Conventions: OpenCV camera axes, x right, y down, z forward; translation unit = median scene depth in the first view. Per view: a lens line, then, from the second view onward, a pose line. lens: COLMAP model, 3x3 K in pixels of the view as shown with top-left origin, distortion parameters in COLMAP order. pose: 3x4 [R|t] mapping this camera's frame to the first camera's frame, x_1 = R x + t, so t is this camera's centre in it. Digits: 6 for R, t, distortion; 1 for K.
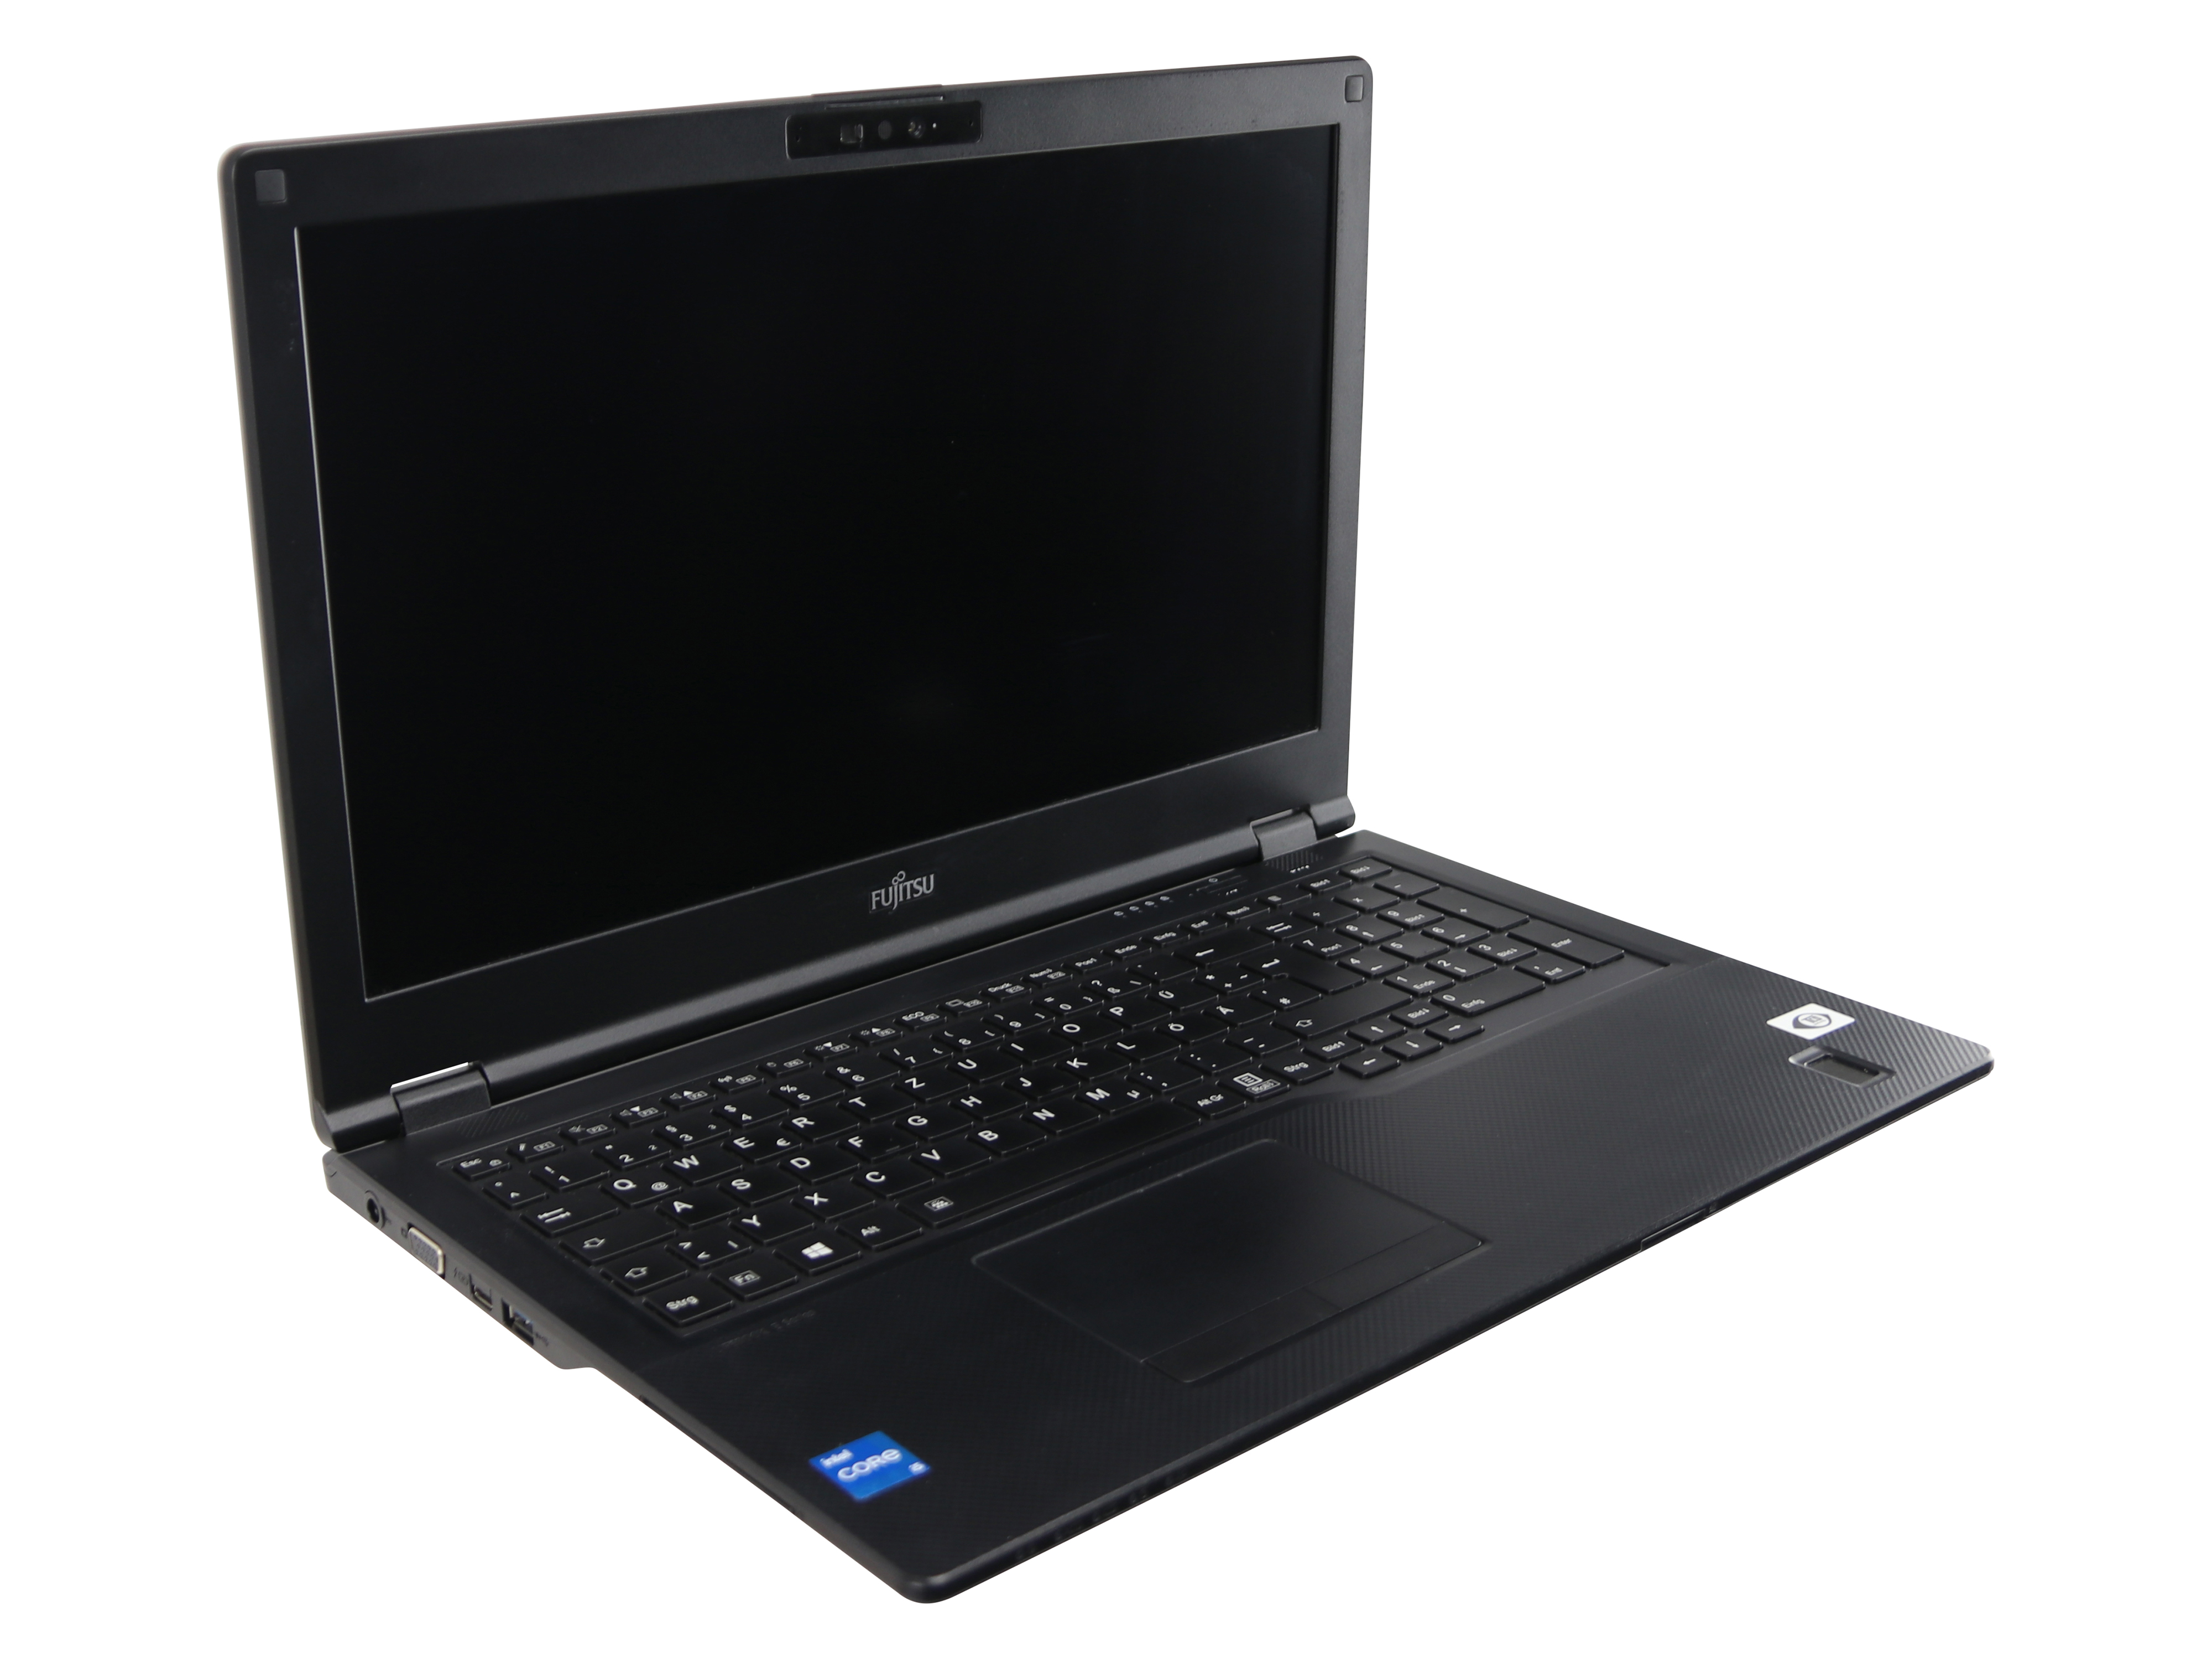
lens RADIAL K [[2856.3, 0, 1106.0], [0, 2856.3, 829.5], [0, 0, 1]] dist [-0.155504, -0.026037]
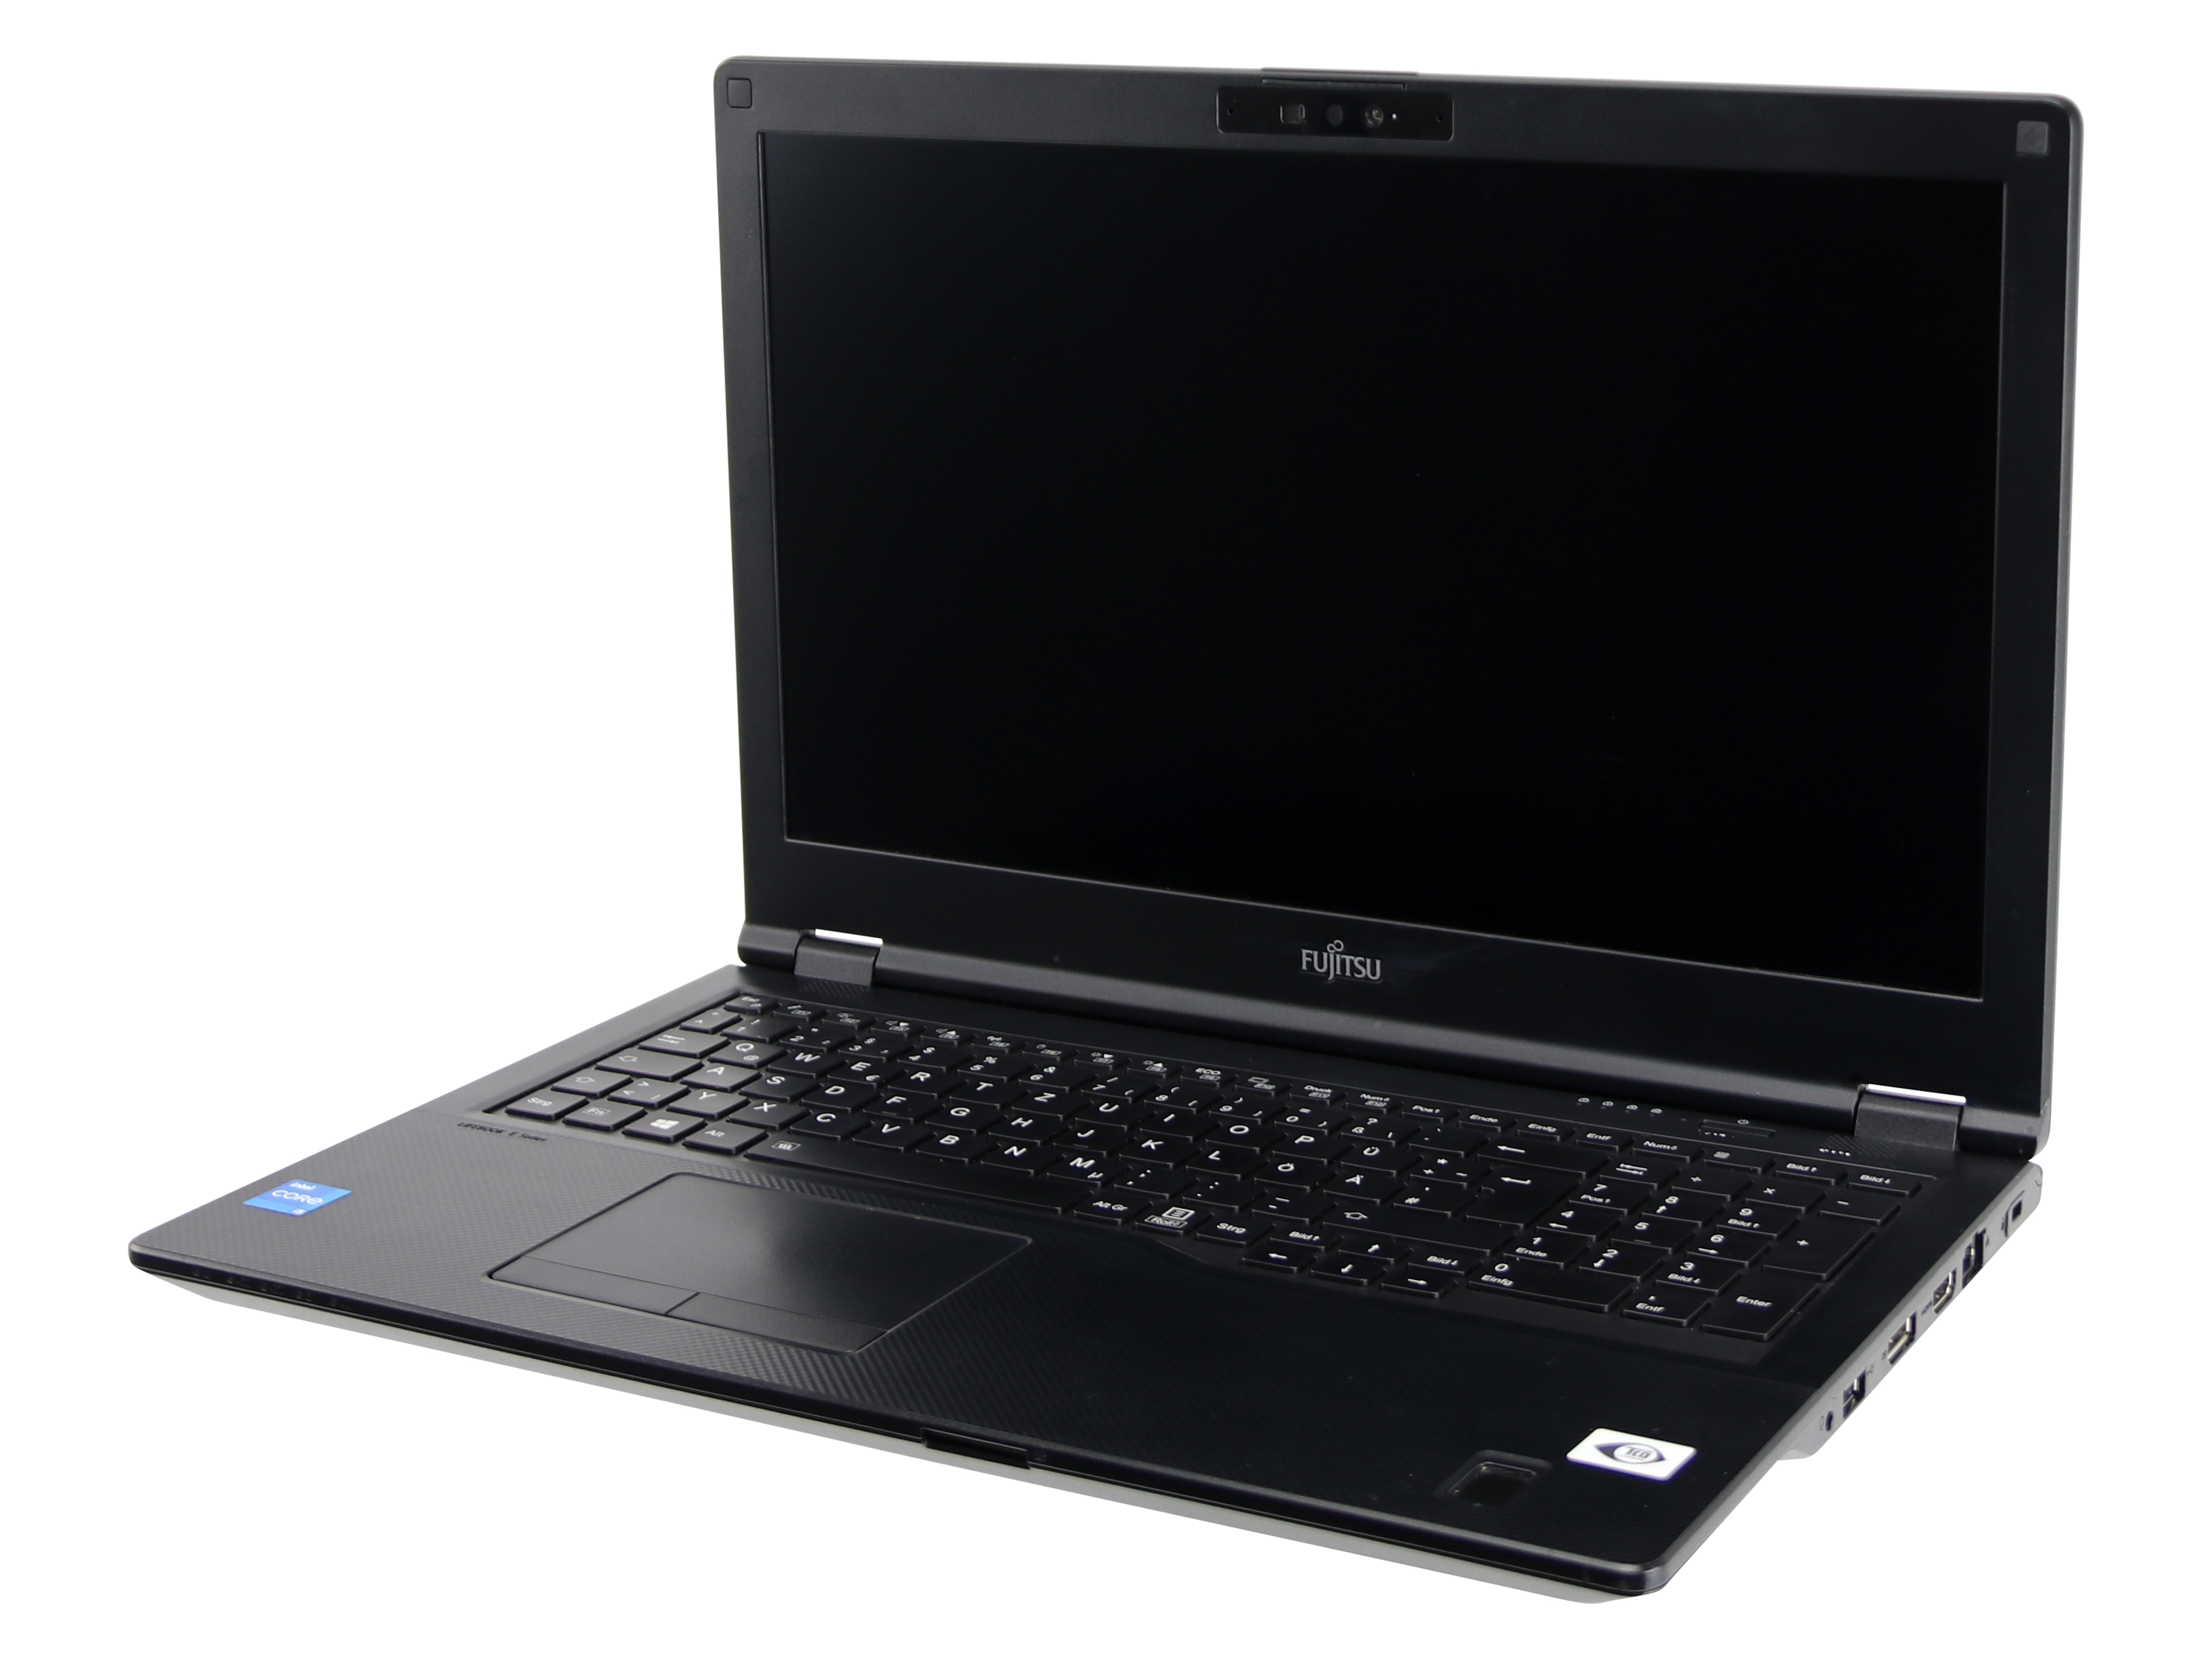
lens RADIAL K [[3973.7, 0, 1106.0], [0, 3973.7, 829.5], [0, 0, 1]] dist [-0.166084, -0.022251]
pose [[0.320240, 0.238284, -0.916879, 1.115964], [-0.296488, 0.944437, 0.141891, -0.186188], [0.899745, 0.226405, 0.373095, 0.502506]]
